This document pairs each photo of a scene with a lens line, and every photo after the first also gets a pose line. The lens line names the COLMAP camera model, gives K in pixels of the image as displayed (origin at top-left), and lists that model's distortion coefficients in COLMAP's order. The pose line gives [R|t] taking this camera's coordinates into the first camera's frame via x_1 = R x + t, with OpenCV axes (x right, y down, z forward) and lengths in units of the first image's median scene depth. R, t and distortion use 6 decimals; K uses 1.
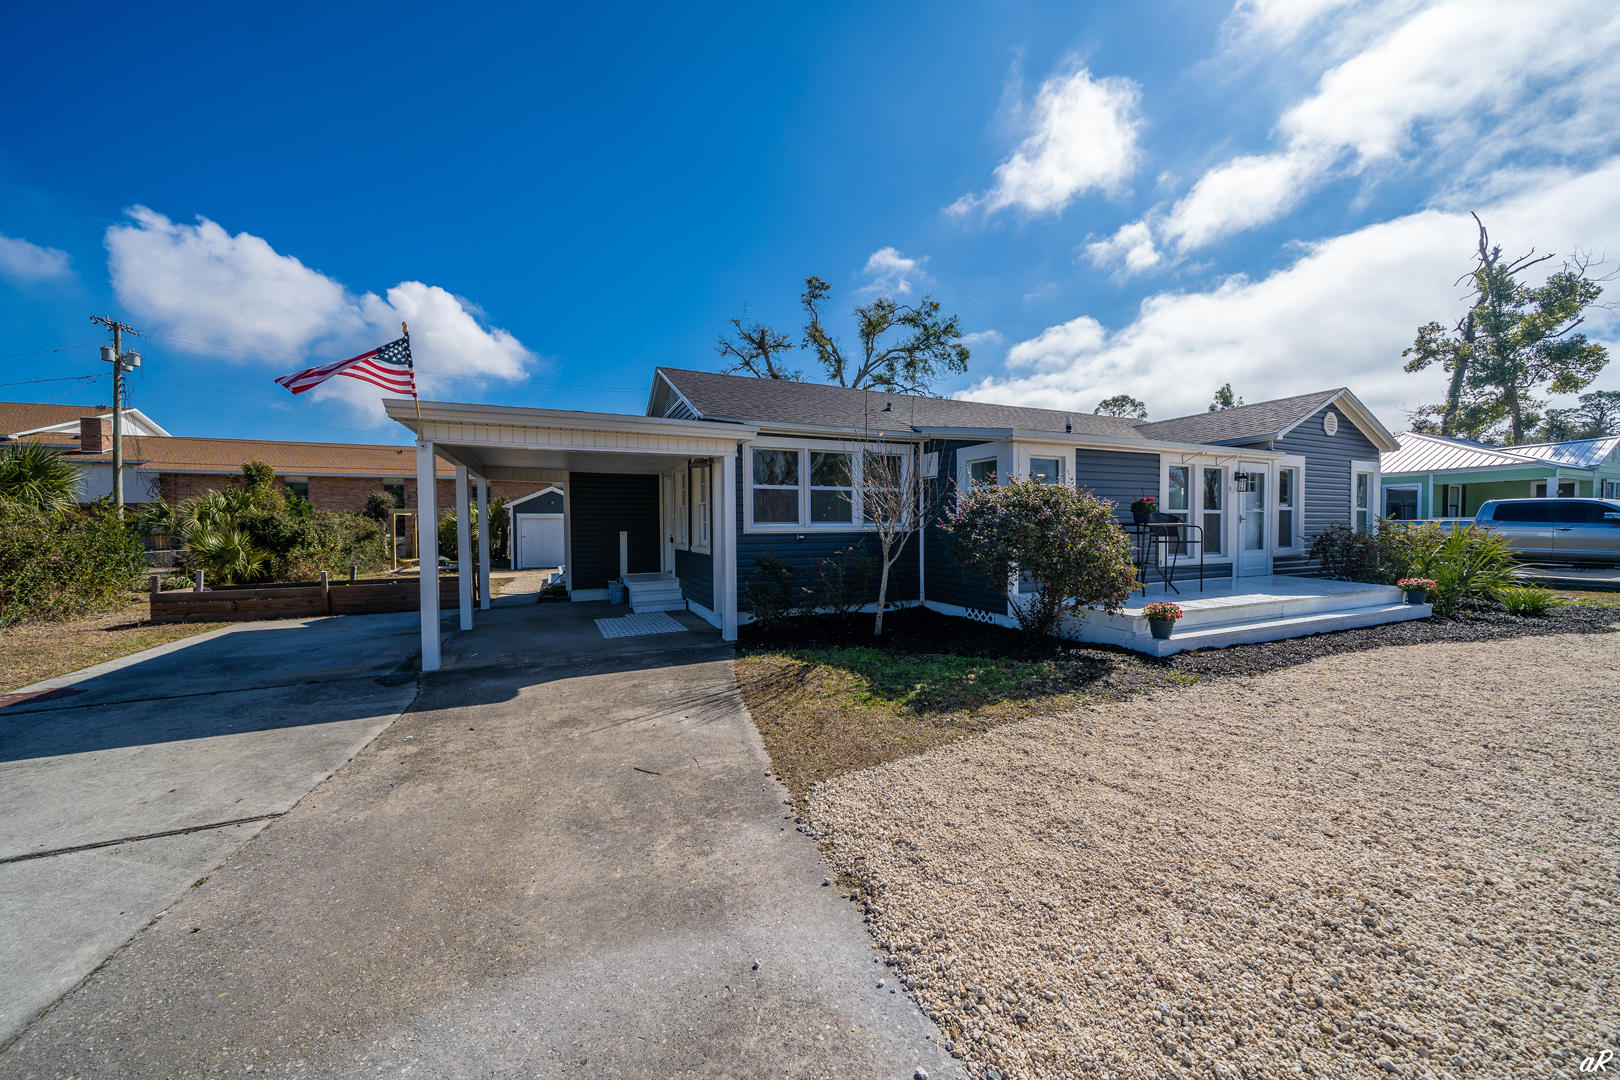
lens RADIAL K [[553.8, 0, 803.0], [0, 553.8, 545.0], [0, 0, 1]] dist [-0.005796, 0.000055]
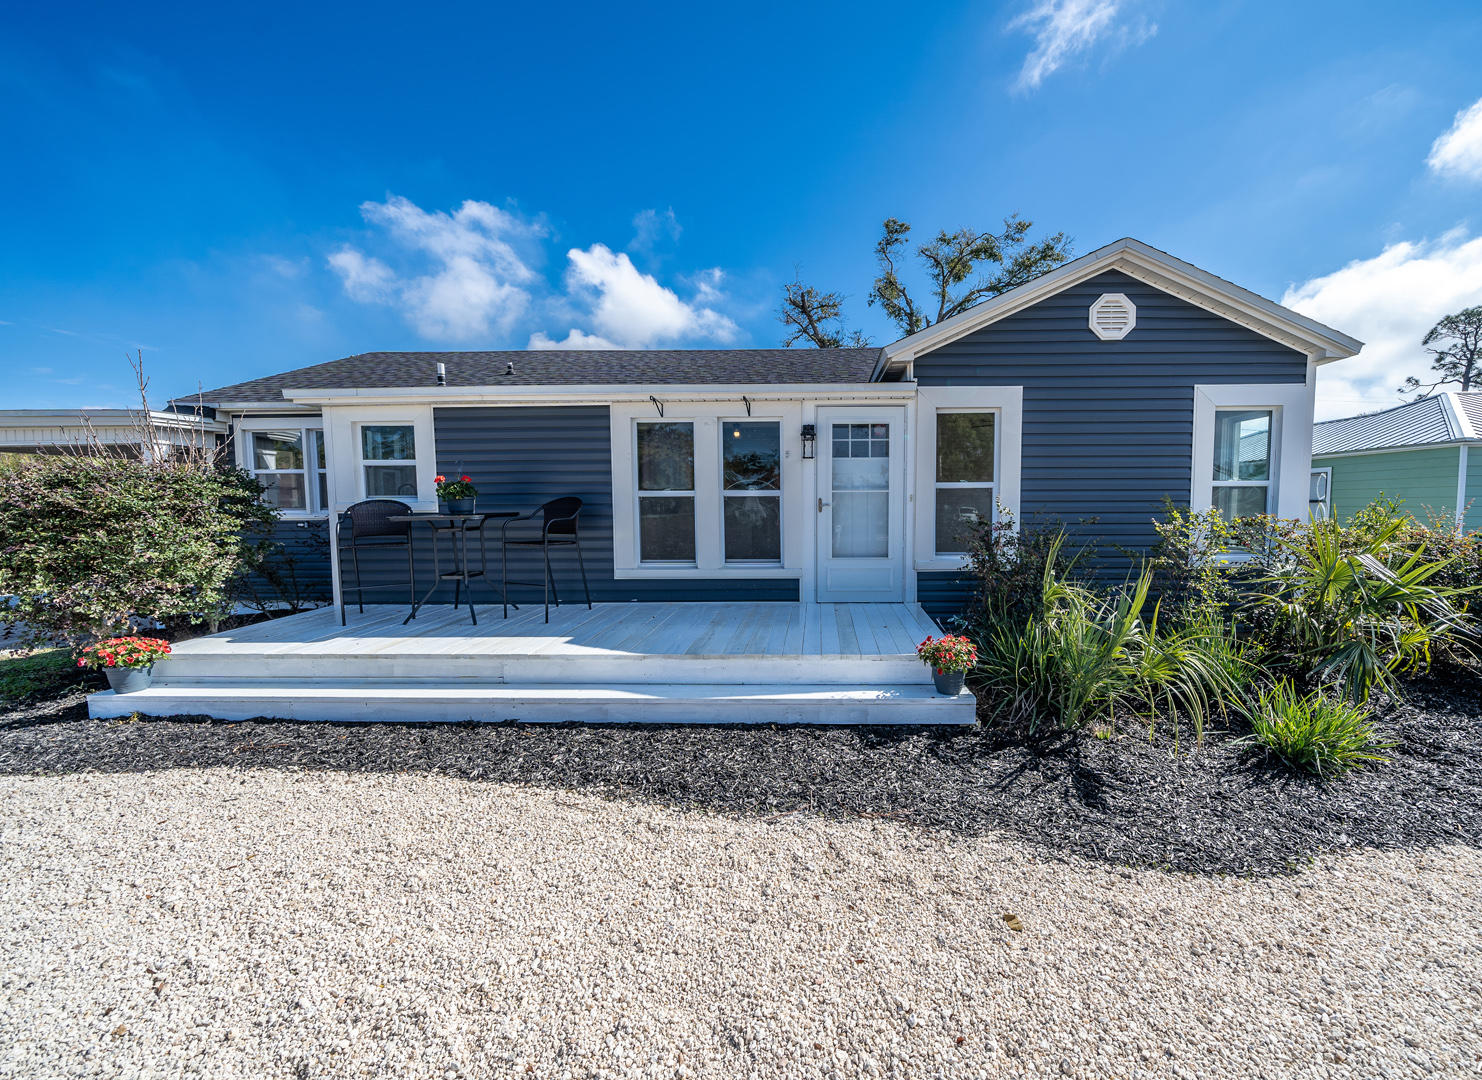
lens RADIAL K [[560.8, 0, 803.8], [0, 560.8, 541.6], [0, 0, 1]] dist [-0.006091, -0.000171]
pose [[0.908594, 0.029162, -0.416661, 0.919494], [-0.014320, 0.999148, 0.038705, -0.027882], [0.417435, -0.029200, 0.908238, 0.403808]]
